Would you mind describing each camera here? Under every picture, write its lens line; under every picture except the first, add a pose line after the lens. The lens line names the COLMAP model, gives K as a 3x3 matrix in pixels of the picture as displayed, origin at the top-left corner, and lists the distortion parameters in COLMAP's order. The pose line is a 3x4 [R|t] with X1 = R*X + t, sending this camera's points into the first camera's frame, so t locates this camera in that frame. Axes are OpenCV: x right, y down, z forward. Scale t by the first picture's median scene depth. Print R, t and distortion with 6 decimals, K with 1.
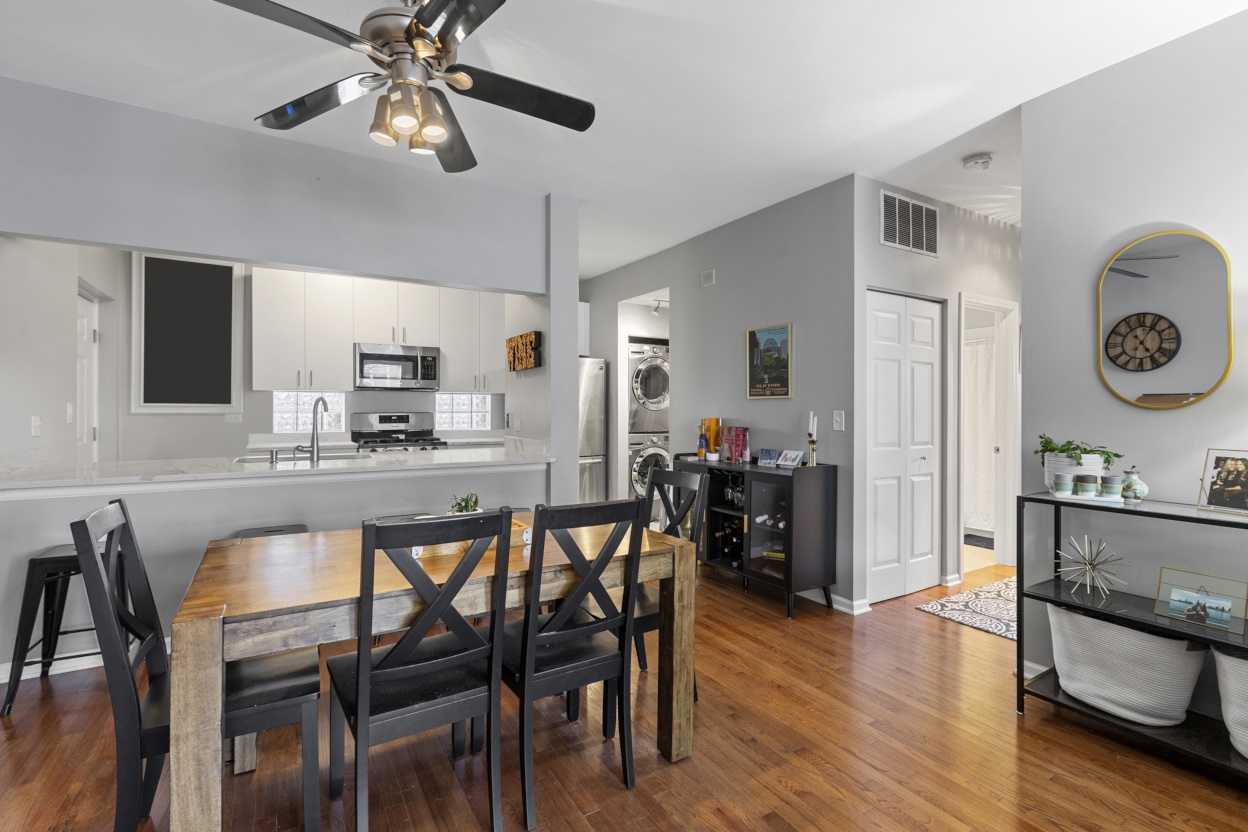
lens RADIAL K [[556.6, 0, 630.8], [0, 556.6, 408.7], [0, 0, 1]] dist [0.000333, -0.000237]
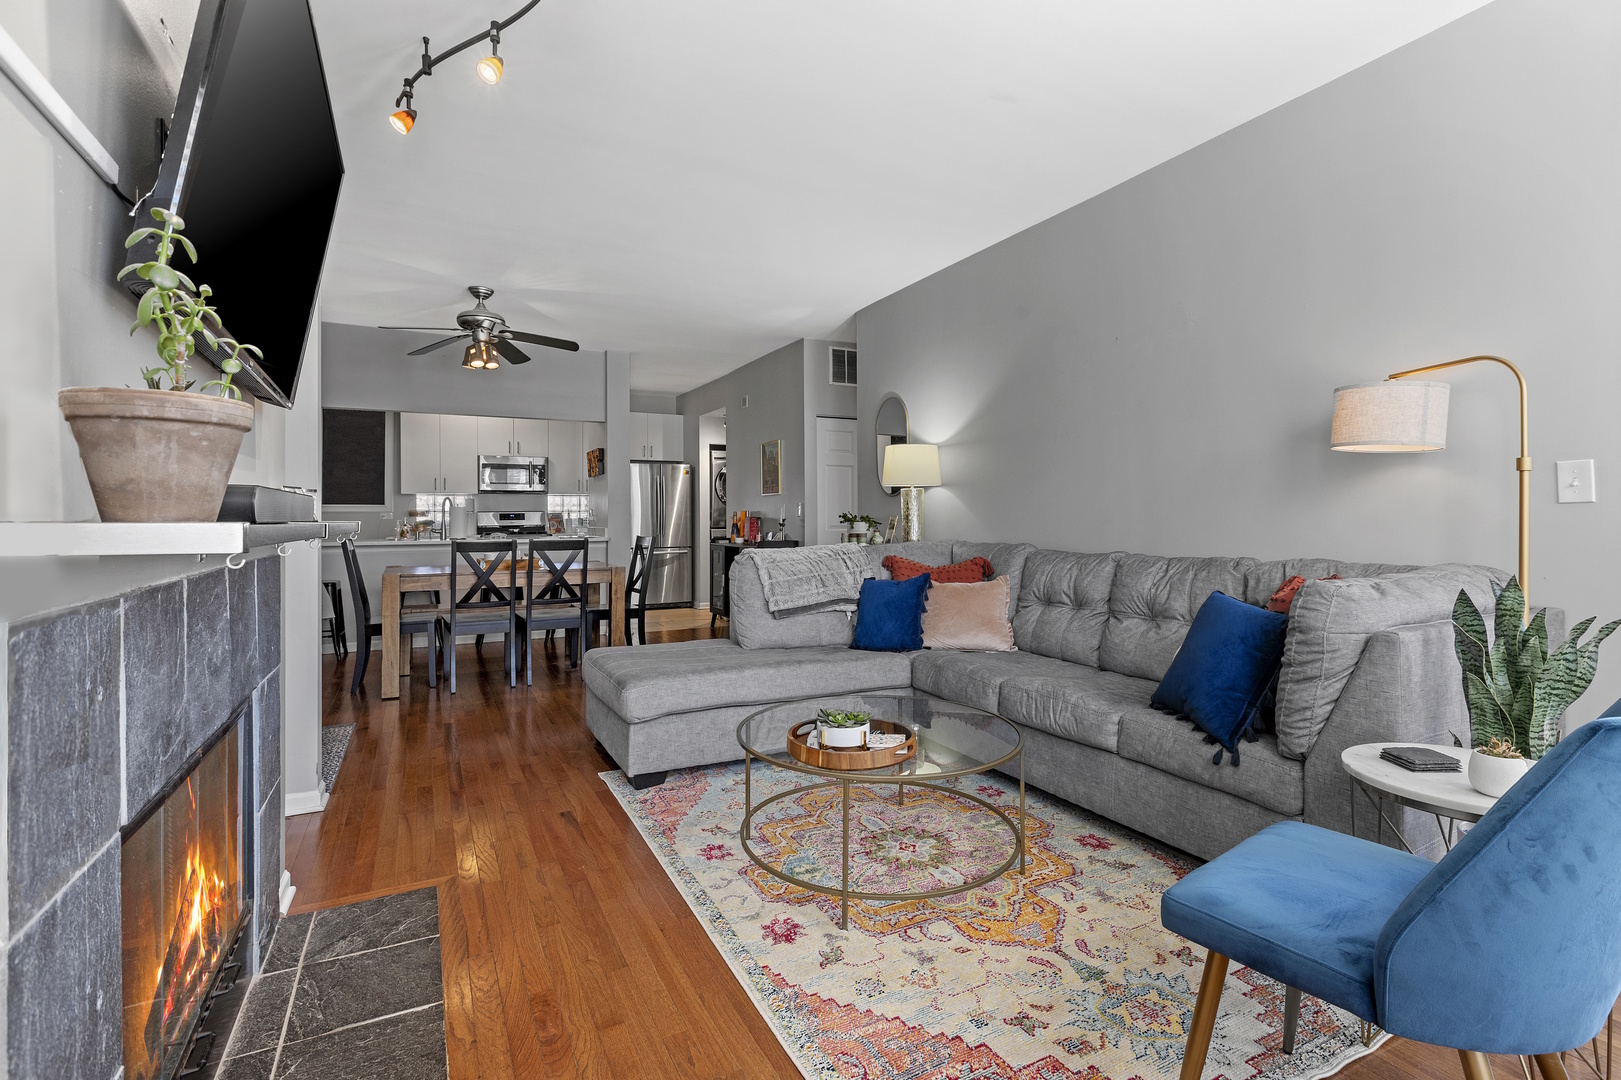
lens RADIAL K [[722.9, 0, 808.2], [0, 722.9, 509.9], [0, 0, 1]] dist [0.000333, -0.000237]
pose [[0.997351, -0.008006, -0.072293, 0.474146], [0.007108, 0.999894, -0.012671, 0.039993], [0.072387, 0.012124, 0.997303, -0.746475]]
